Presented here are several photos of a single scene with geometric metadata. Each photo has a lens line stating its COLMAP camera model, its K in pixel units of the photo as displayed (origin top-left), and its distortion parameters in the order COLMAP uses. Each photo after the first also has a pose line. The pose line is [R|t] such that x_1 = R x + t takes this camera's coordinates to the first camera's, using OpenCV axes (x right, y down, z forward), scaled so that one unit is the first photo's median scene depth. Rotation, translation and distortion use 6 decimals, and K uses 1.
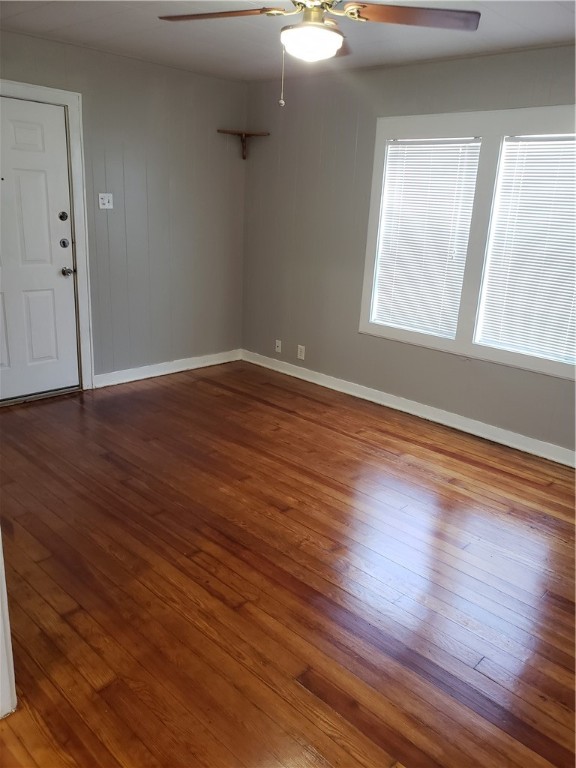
lens RADIAL K [[612.2, 0, 288.0], [0, 612.2, 384.0], [0, 0, 1]] dist [0.000110, 0.149399]
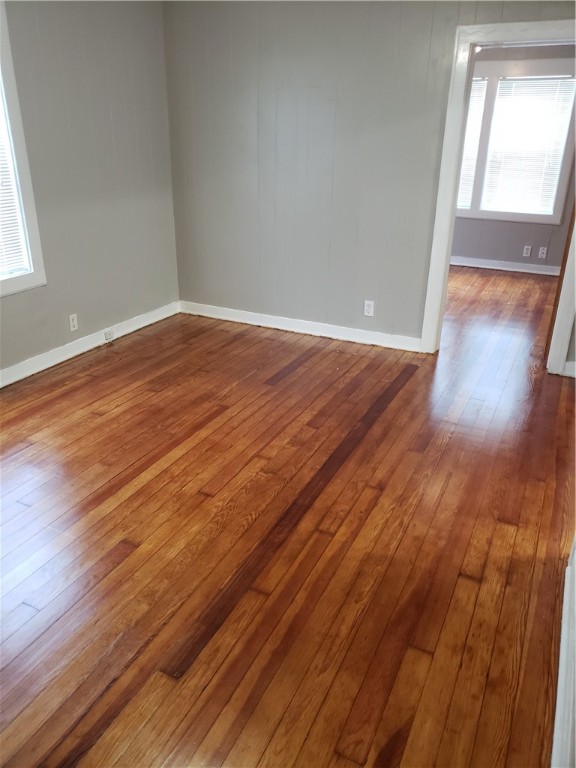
lens RADIAL K [[598.2, 0, 288.0], [0, 598.2, 384.0], [0, 0, 1]] dist [0.068621, -0.002304]
pose [[-0.315312, -0.430777, 0.845582, -0.816892], [0.263782, 0.816137, 0.514139, -0.388602], [-0.911591, 0.385164, -0.143707, 1.121469]]
